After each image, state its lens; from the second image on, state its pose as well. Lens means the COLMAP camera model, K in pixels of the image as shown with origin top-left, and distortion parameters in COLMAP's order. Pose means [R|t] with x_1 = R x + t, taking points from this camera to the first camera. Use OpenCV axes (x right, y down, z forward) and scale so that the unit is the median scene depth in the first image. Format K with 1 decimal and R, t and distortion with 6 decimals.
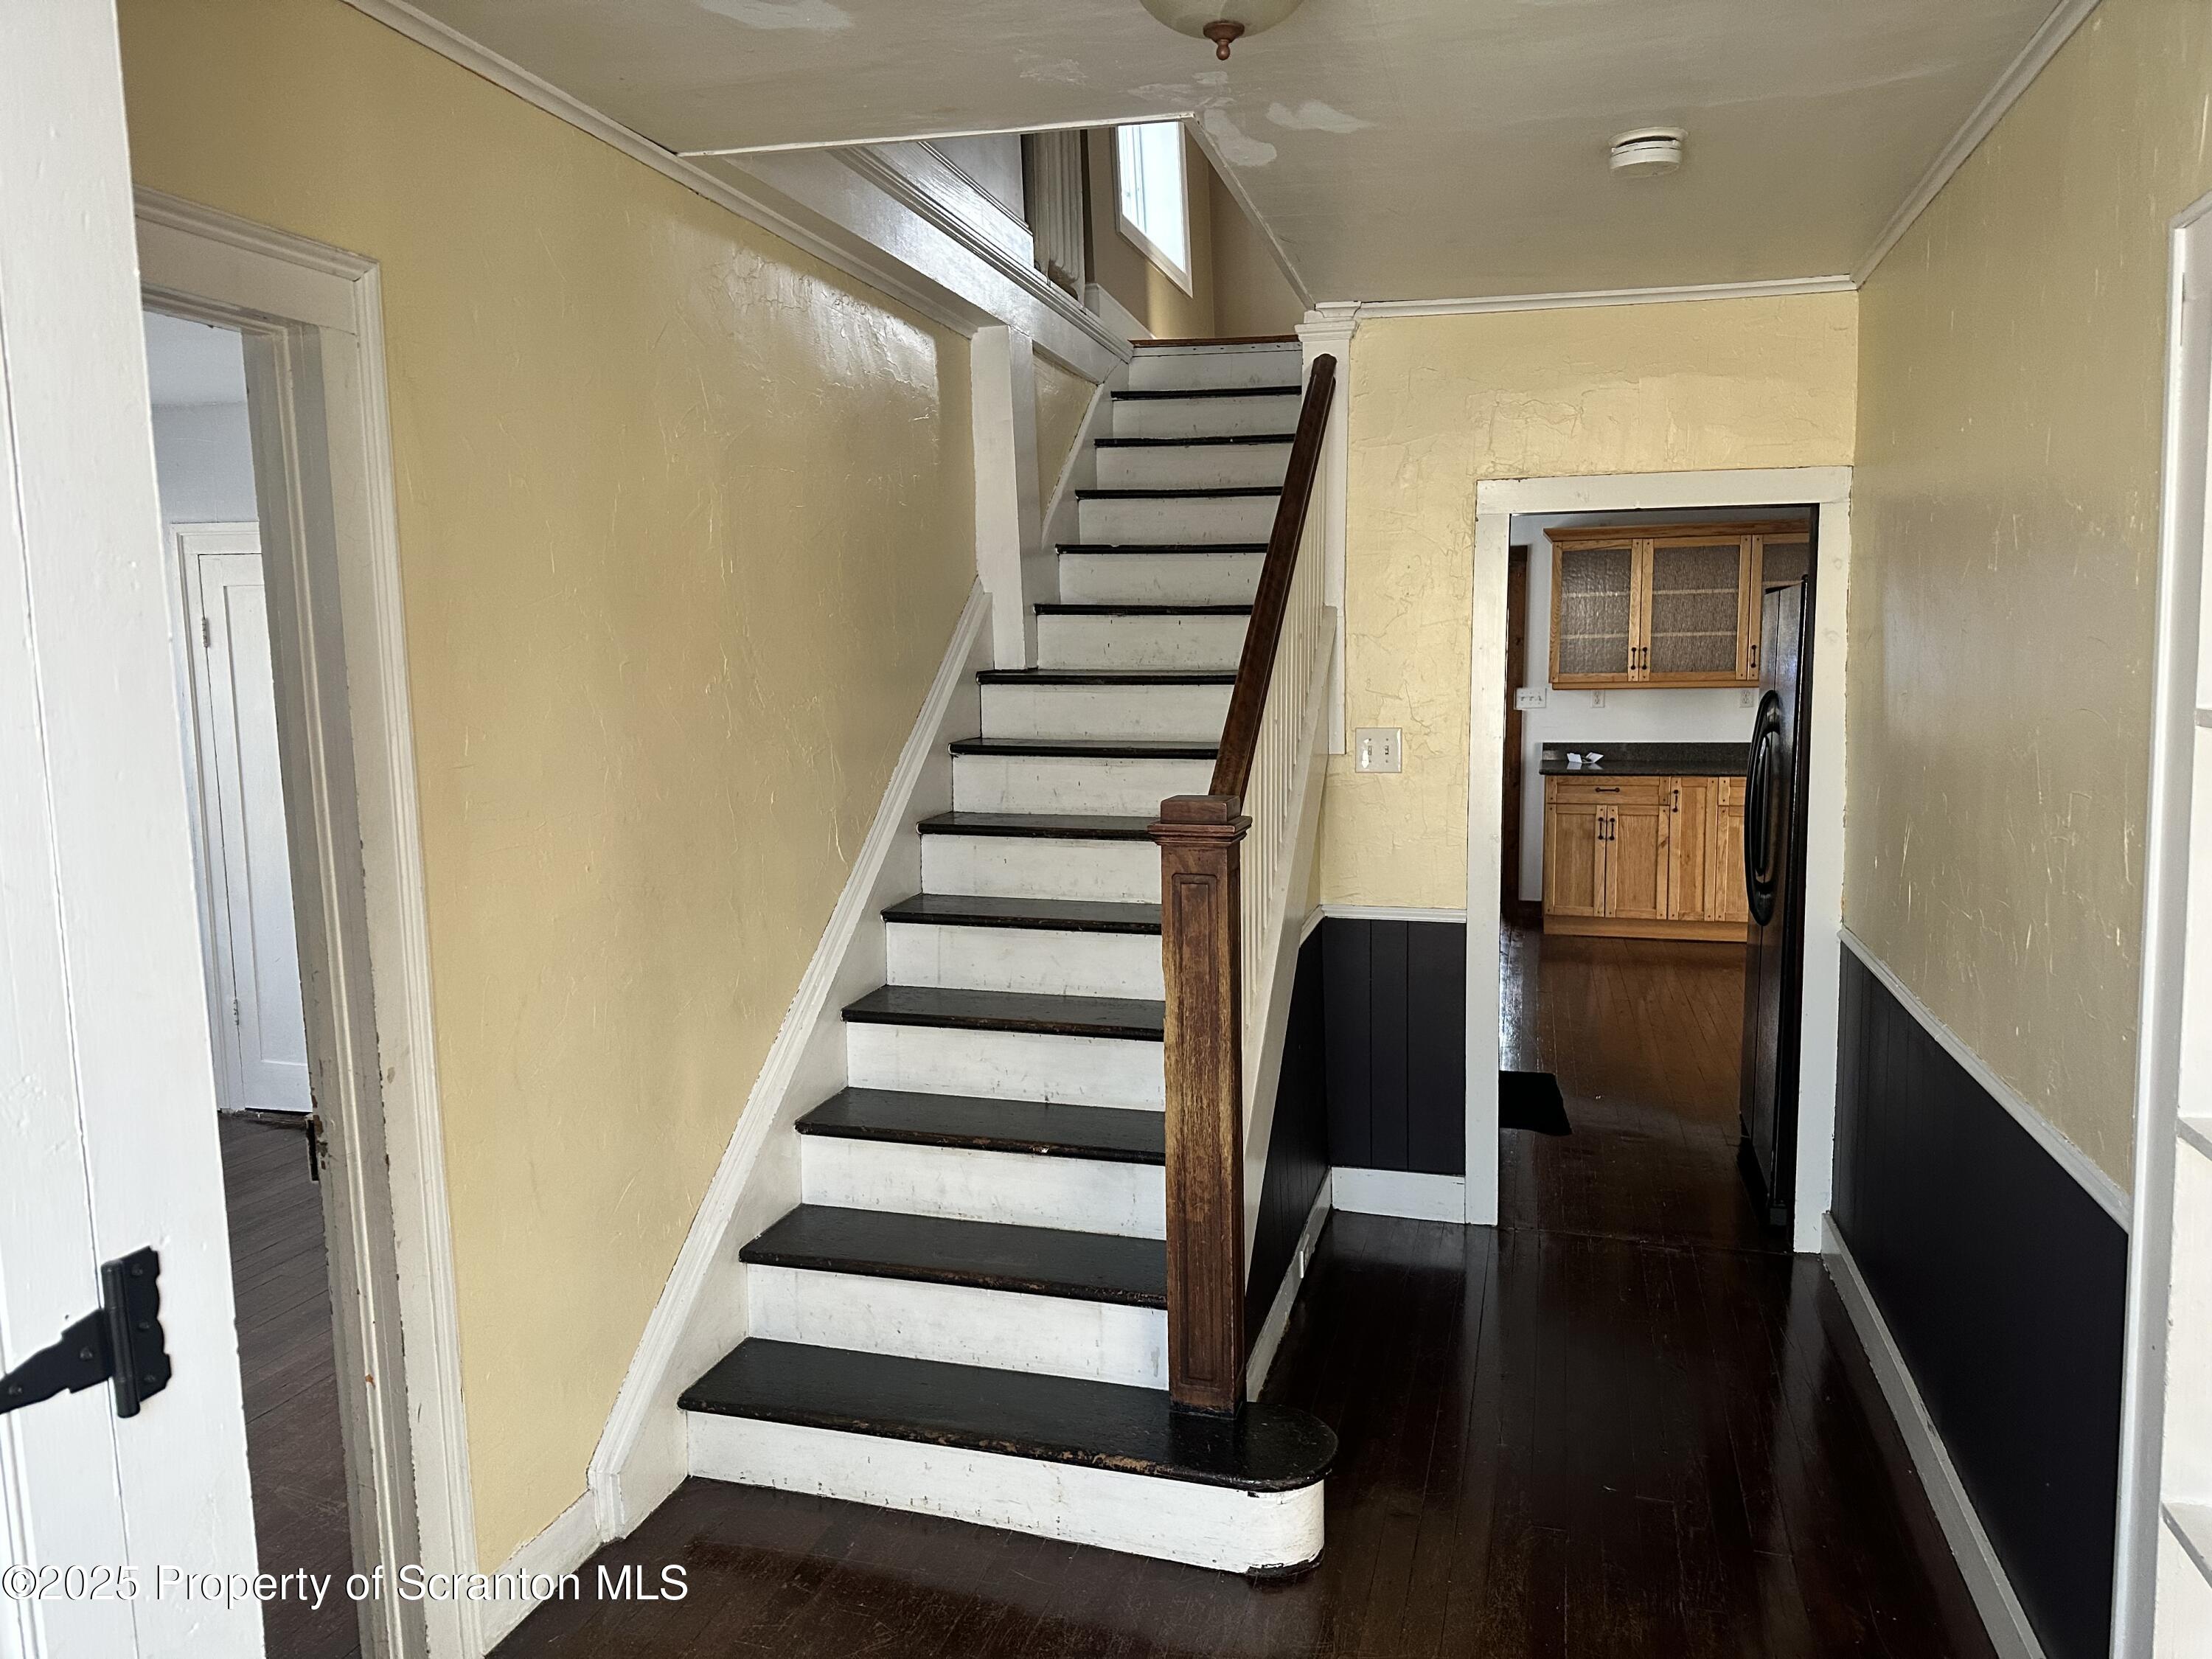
lens RADIAL K [[1573.3, 0, 1111.9], [0, 1573.3, 828.3], [0, 0, 1]] dist [0.109616, -0.137537]
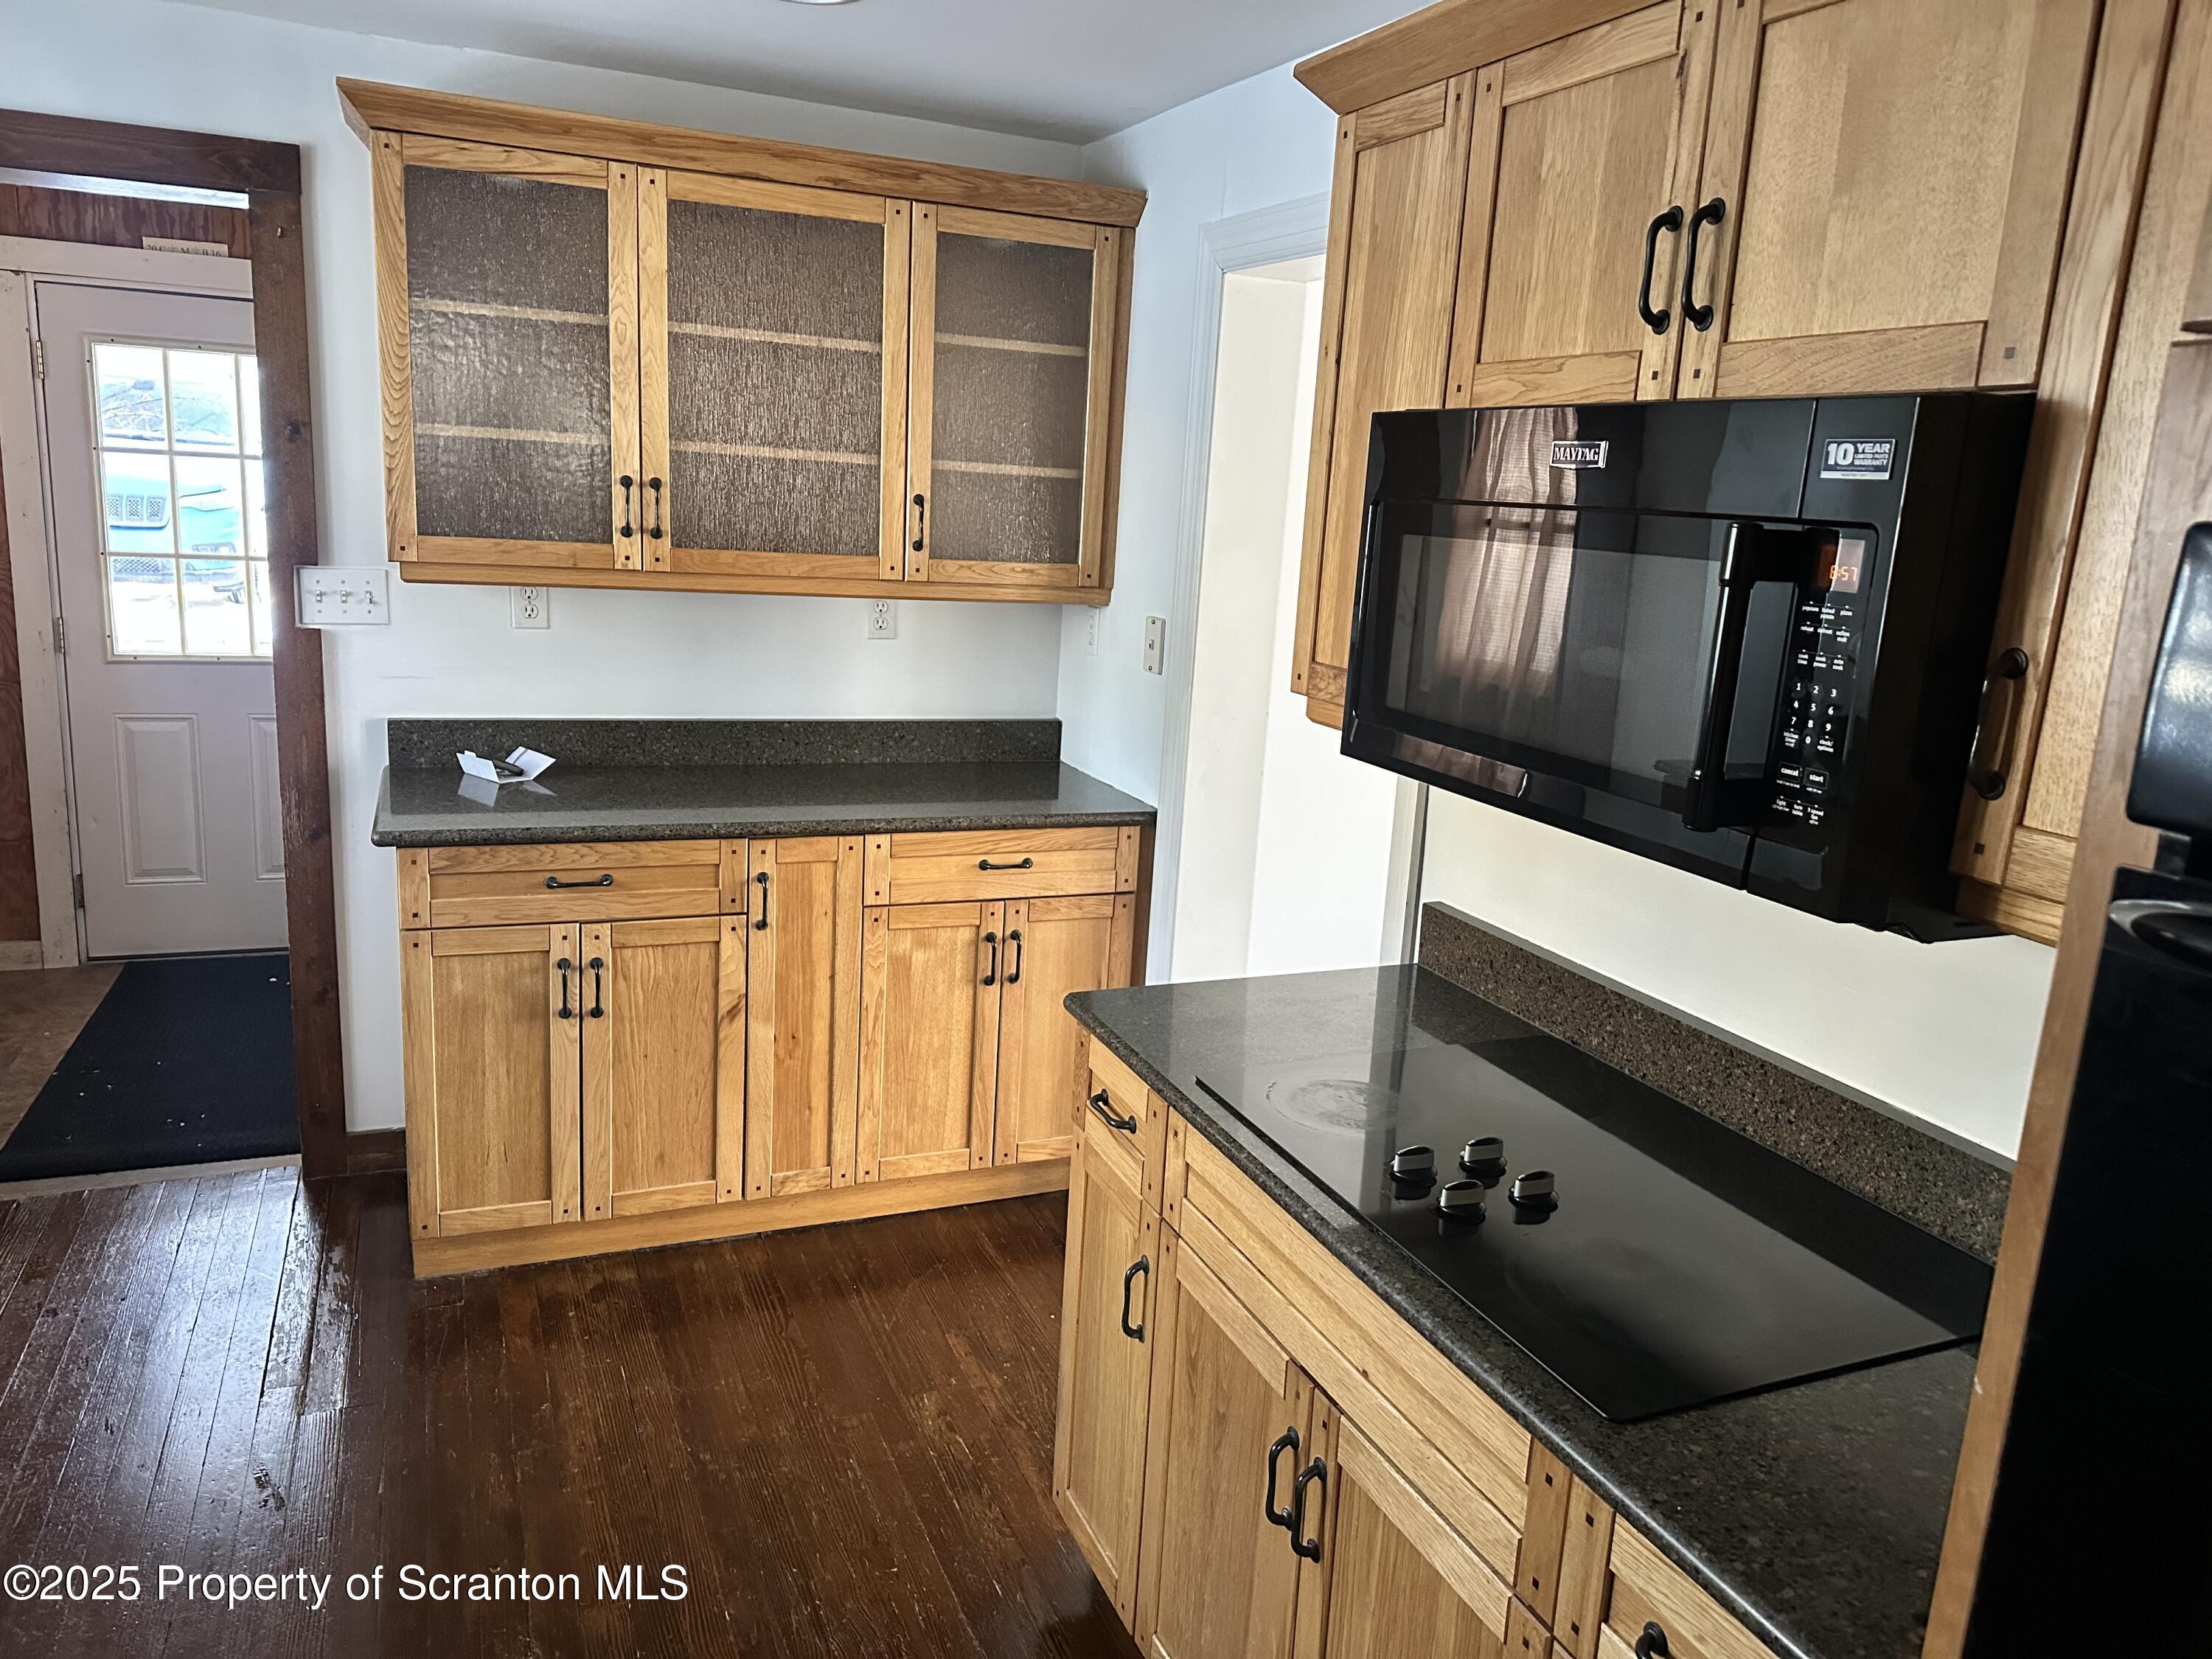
lens RADIAL K [[1573.3, 0, 1111.9], [0, 1573.3, 828.3], [0, 0, 1]] dist [0.109616, -0.137537]
pose [[0.788462, -0.067995, 0.611314, 0.188712], [0.007703, 0.994885, 0.100723, -0.070263], [-0.615036, -0.074707, 0.784952, 0.645821]]
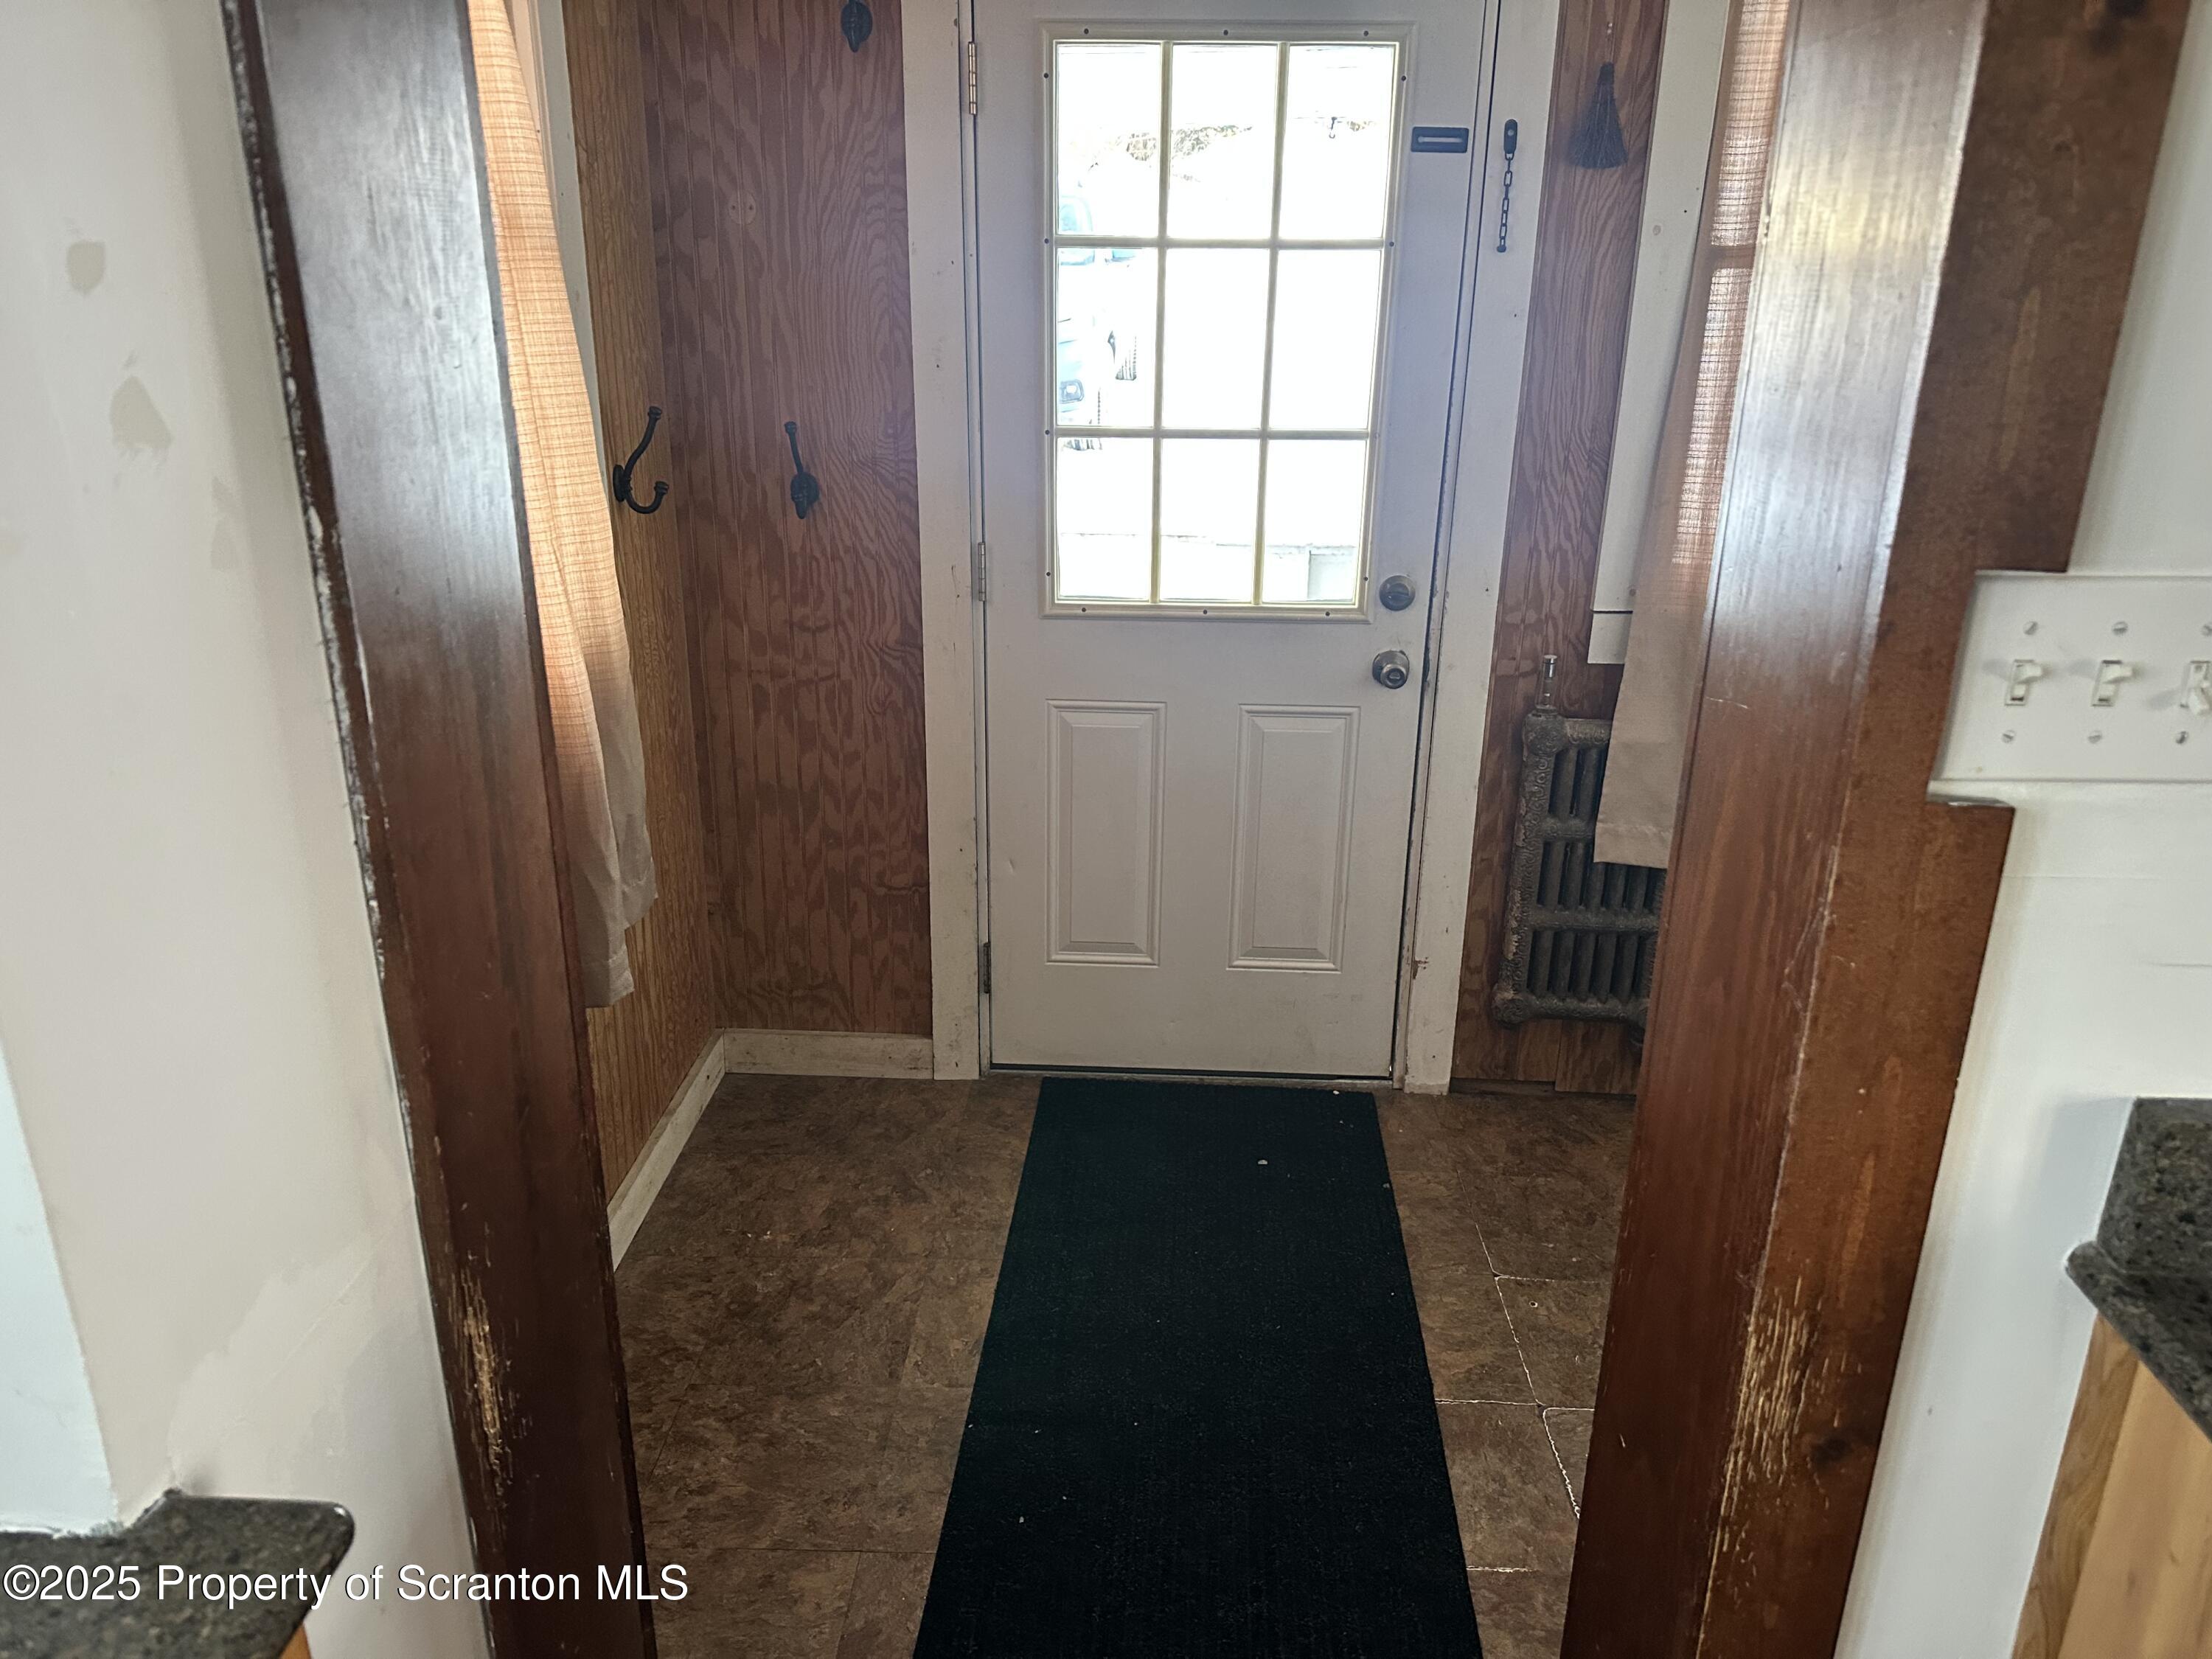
lens RADIAL K [[1573.3, 0, 1111.9], [0, 1573.3, 828.3], [0, 0, 1]] dist [0.109616, -0.137537]
pose [[0.975700, -0.042733, 0.214902, 0.199599], [-0.002256, 0.978785, 0.204876, -0.100907], [-0.219098, -0.200382, 0.954905, 0.994633]]
